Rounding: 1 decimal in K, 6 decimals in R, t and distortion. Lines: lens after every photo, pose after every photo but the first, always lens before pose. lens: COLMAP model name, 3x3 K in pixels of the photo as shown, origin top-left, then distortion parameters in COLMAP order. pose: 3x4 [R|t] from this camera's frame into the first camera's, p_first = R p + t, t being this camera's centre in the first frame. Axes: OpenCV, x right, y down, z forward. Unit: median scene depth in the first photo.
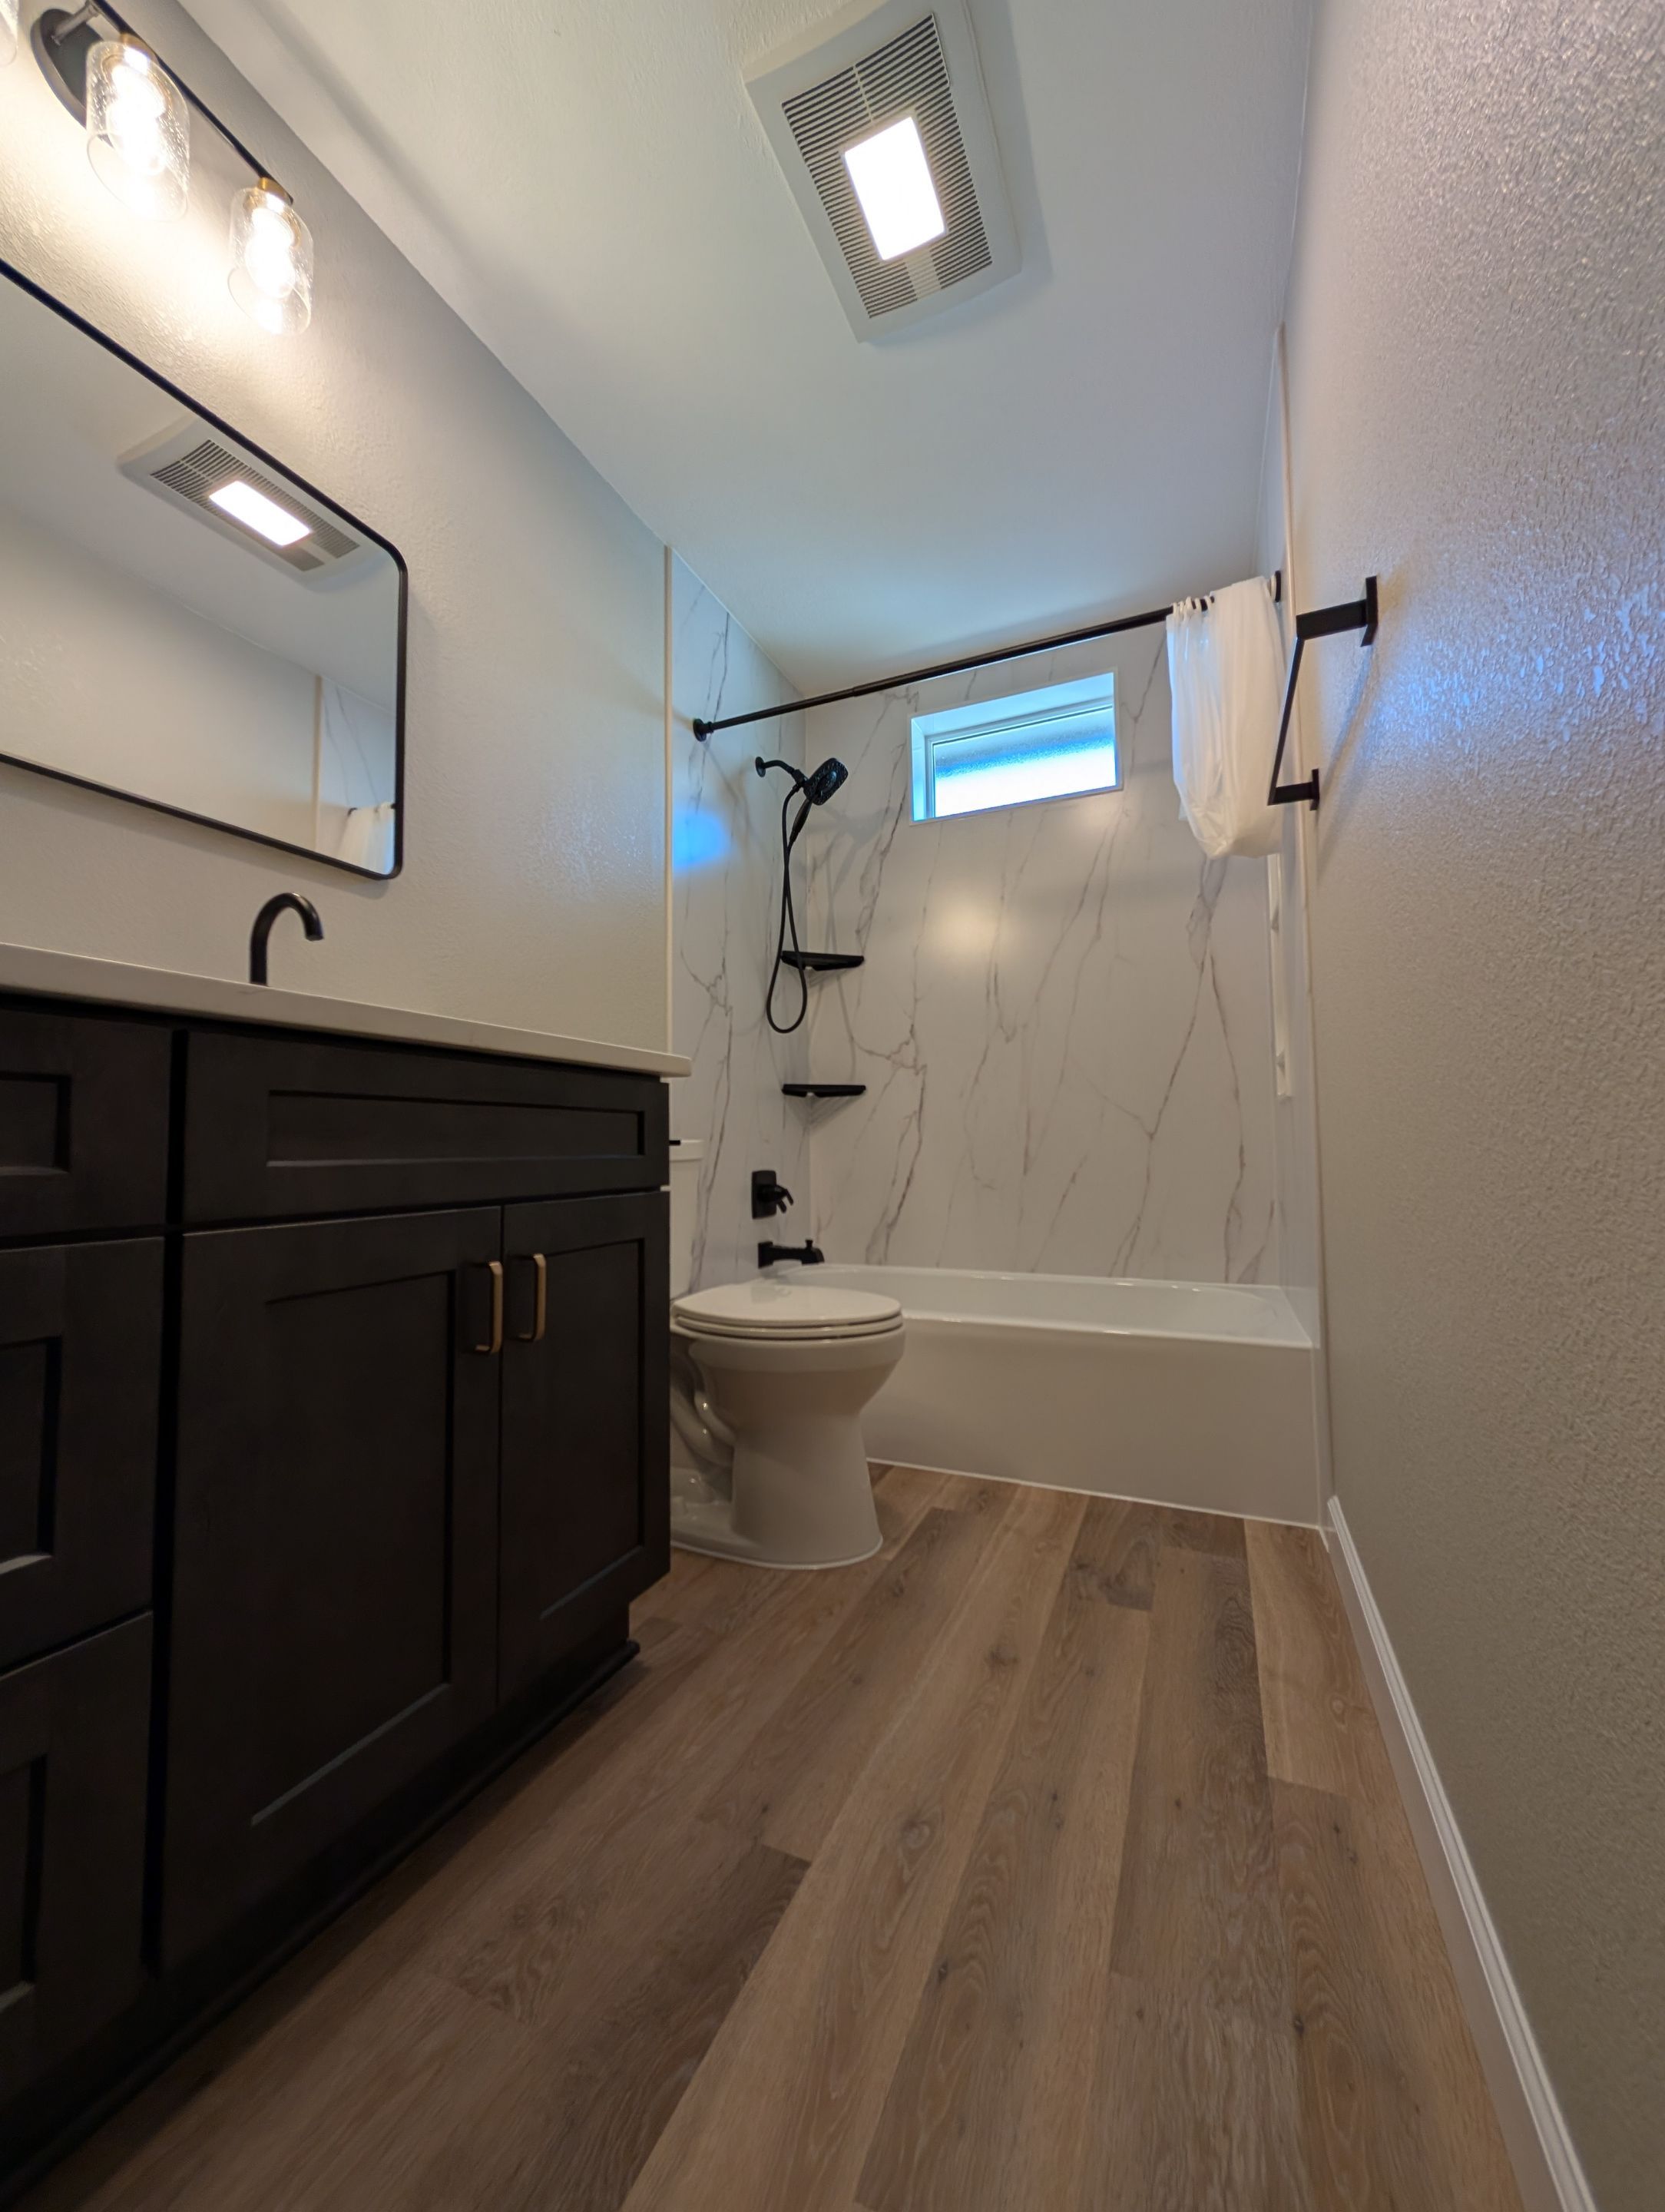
lens RADIAL K [[834.1, 0, 831.6], [0, 834.1, 1109.6], [0, 0, 1]] dist [0.001119, 0.000339]
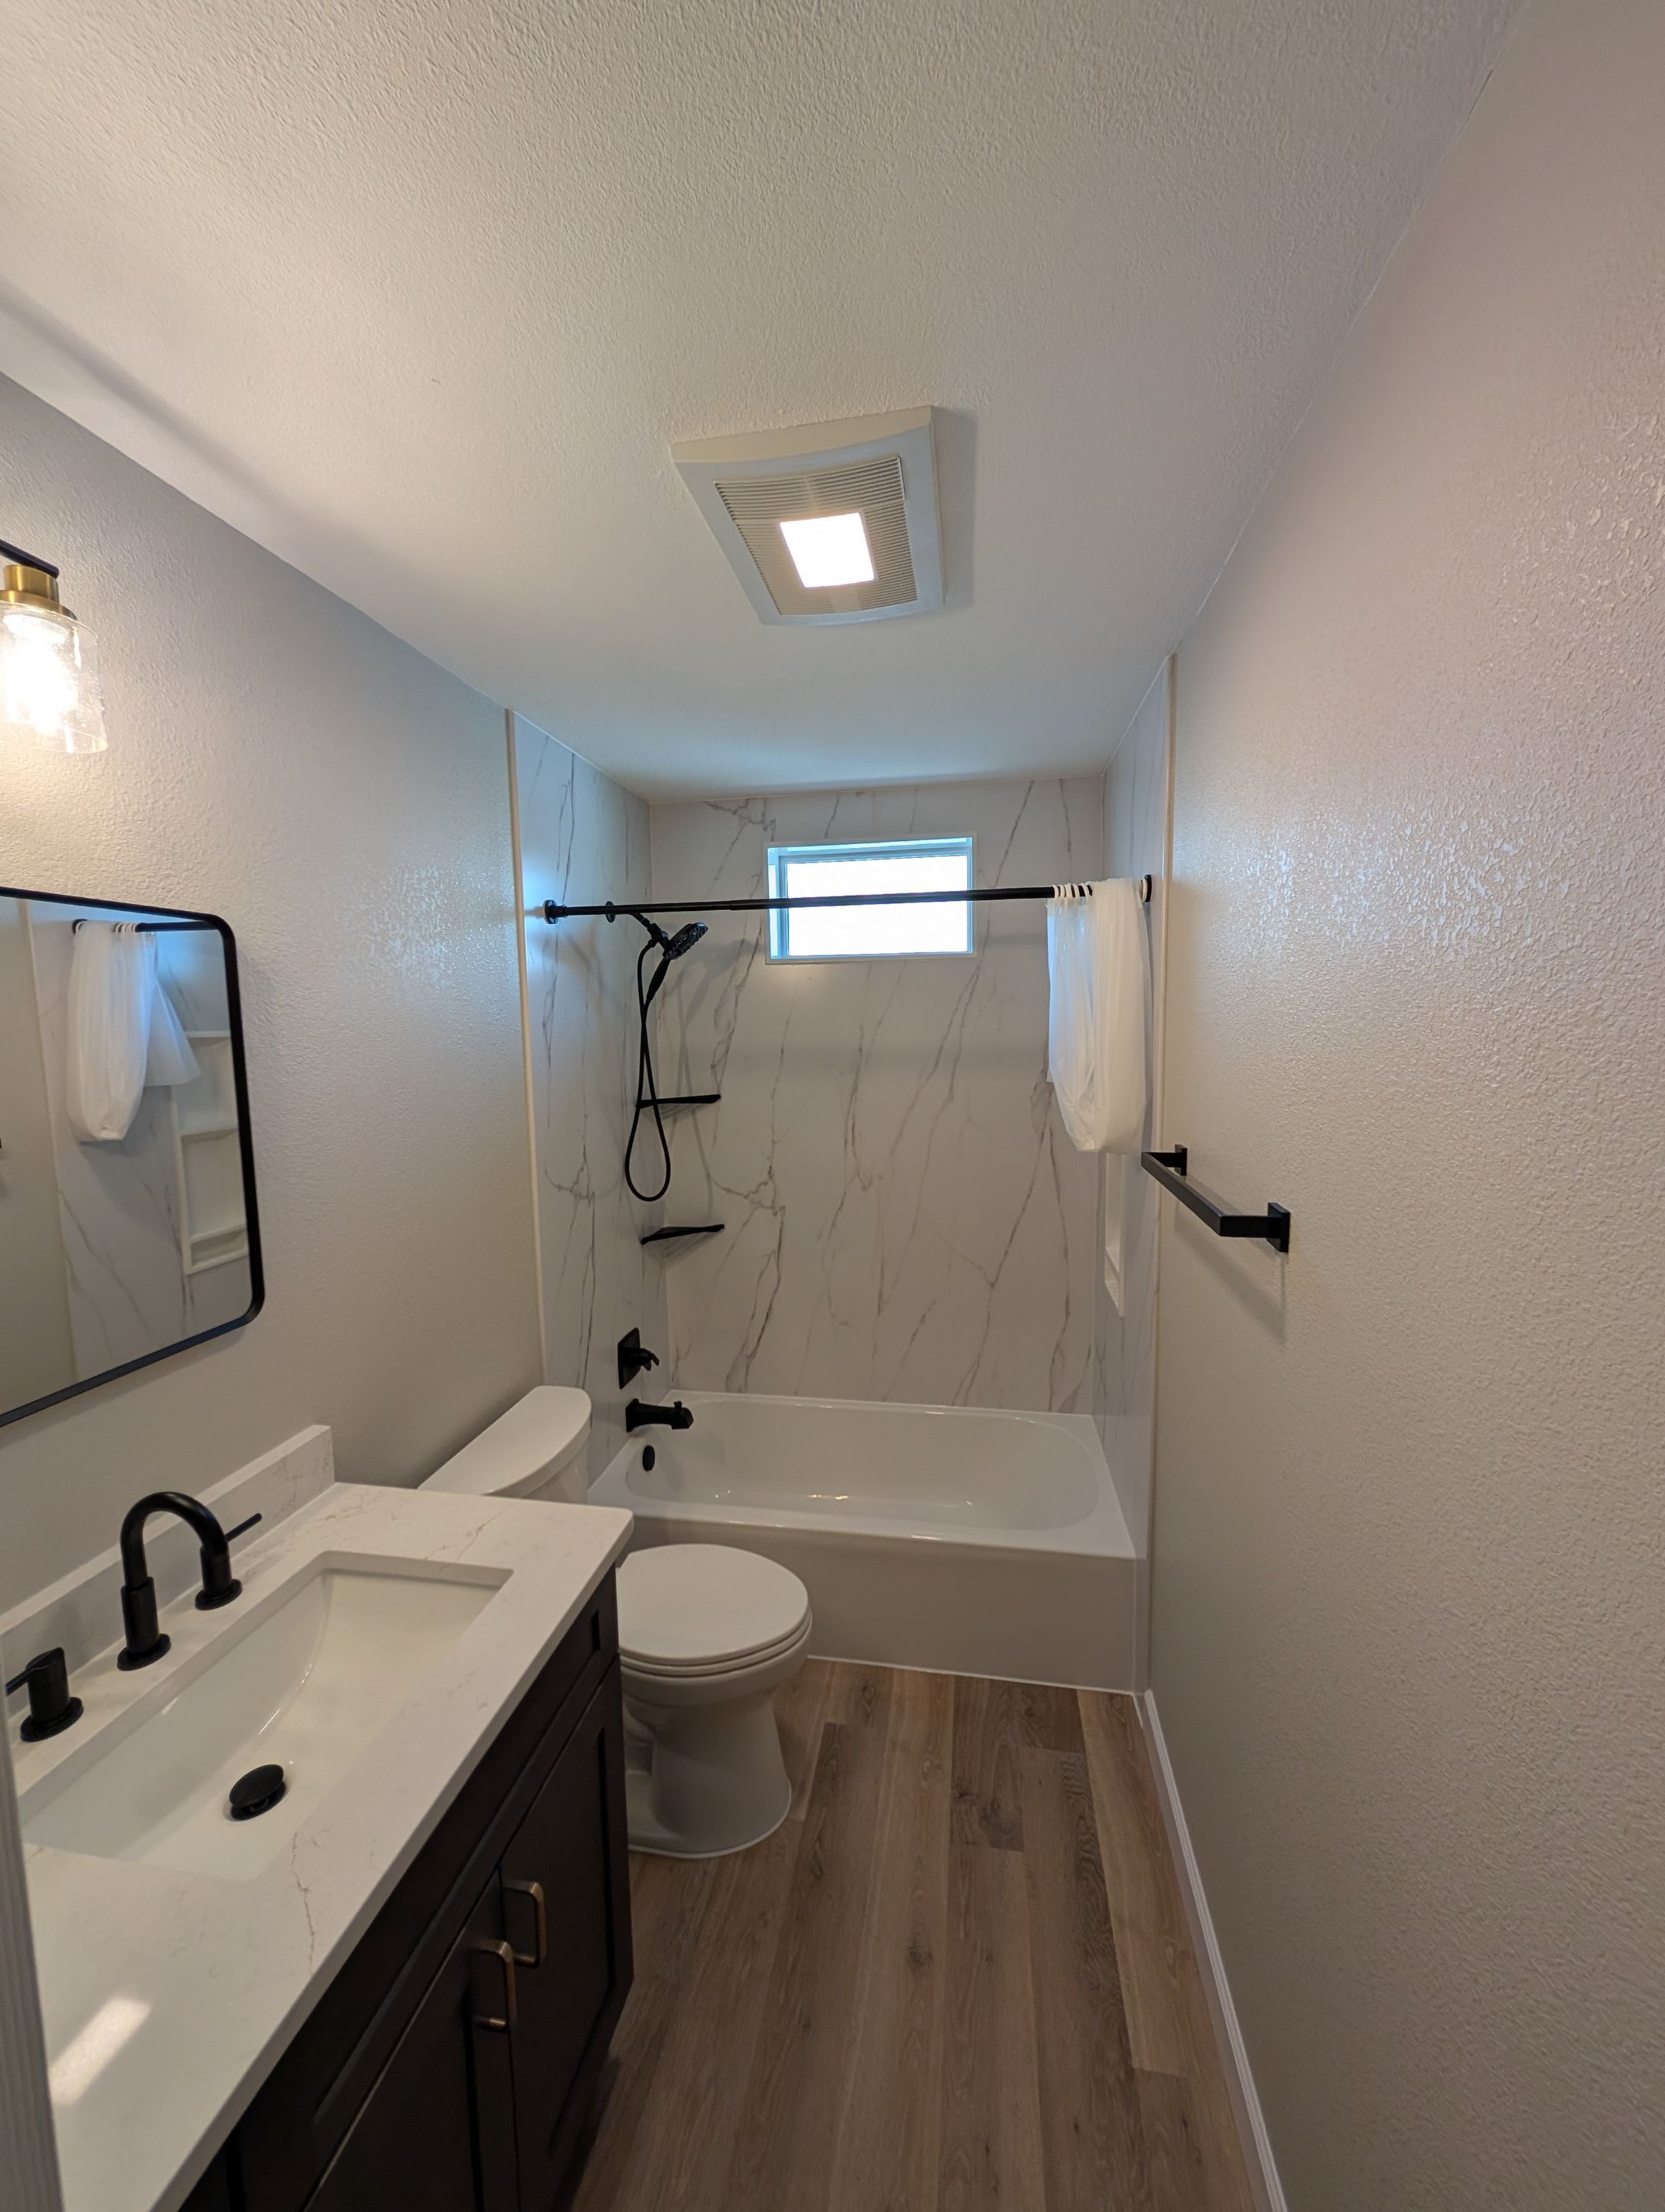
lens RADIAL K [[834.1, 0, 827.2], [0, 834.1, 1101.0], [0, 0, 1]] dist [0.001119, 0.000339]
pose [[0.968691, -0.028989, 0.246570, -0.131488], [-0.008603, 0.988643, 0.150034, -0.524938], [-0.248119, -0.147457, 0.957441, 0.047007]]
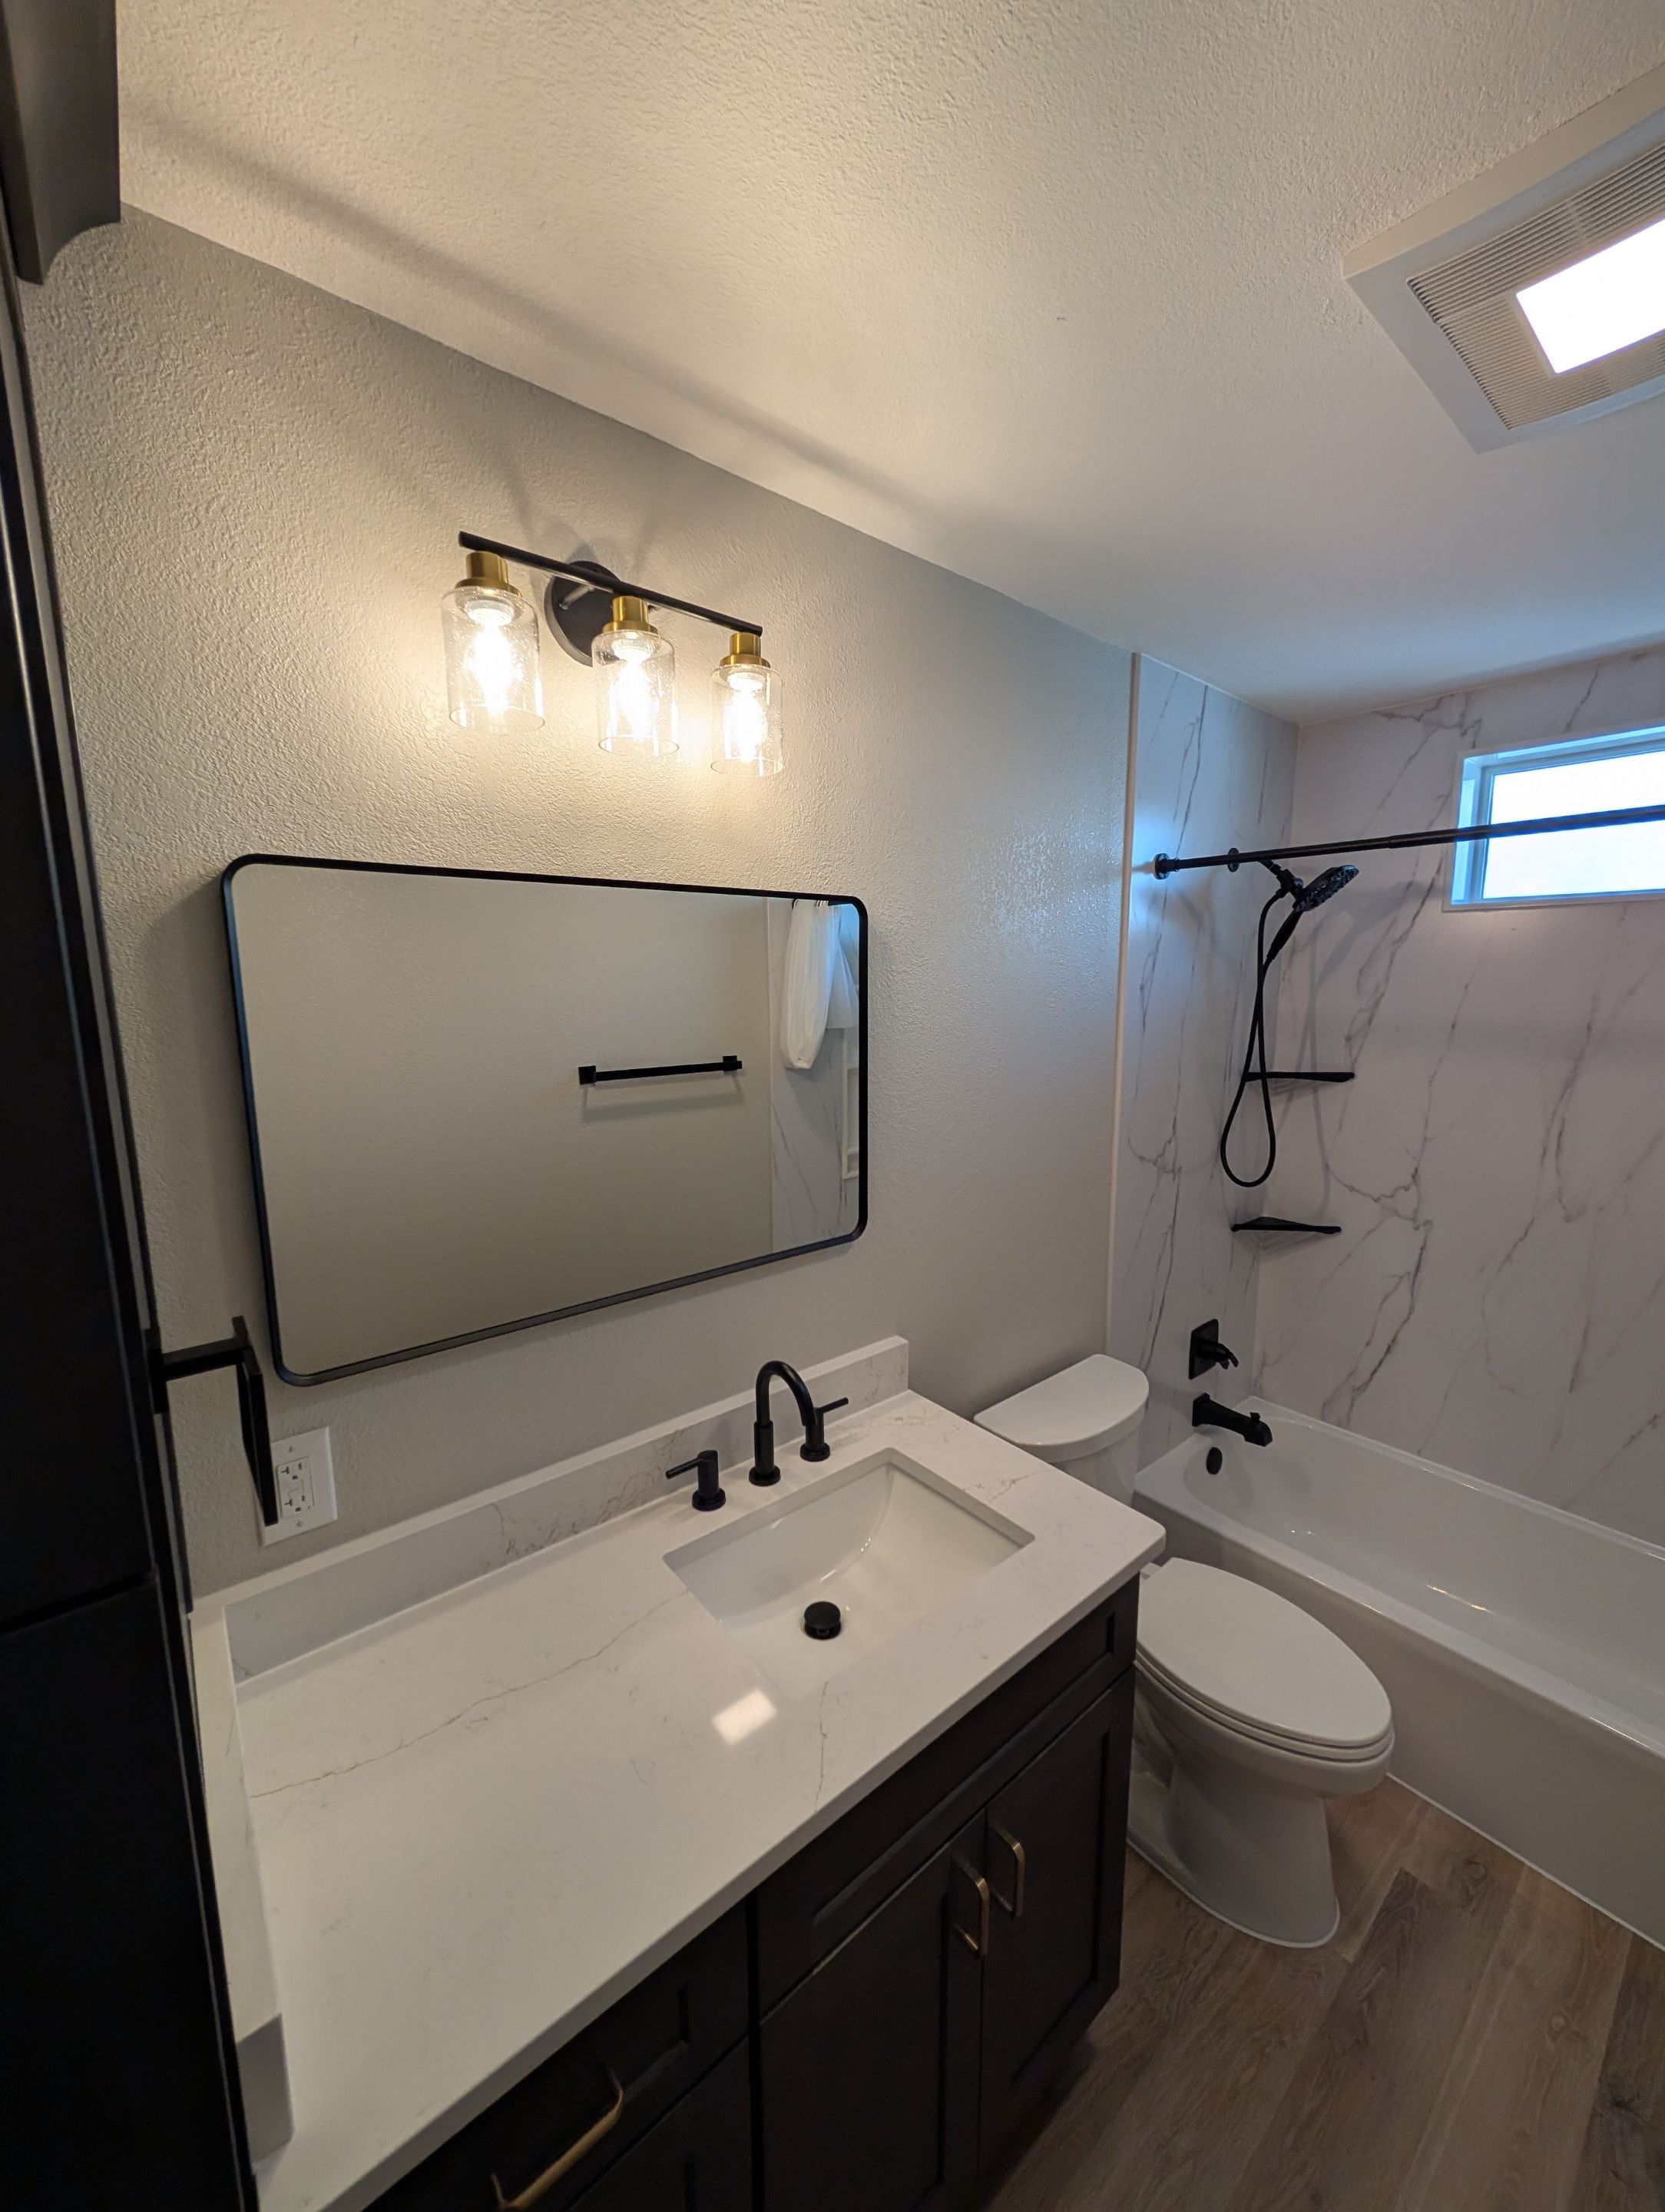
lens RADIAL K [[834.1, 0, 833.6], [0, 834.1, 1099.6], [0, 0, 1]] dist [0.001119, 0.000339]
pose [[0.897115, 0.071201, -0.436022, -0.096992], [0.021122, 0.978887, 0.203307, -0.540839], [0.441292, -0.191599, 0.876671, 0.094935]]
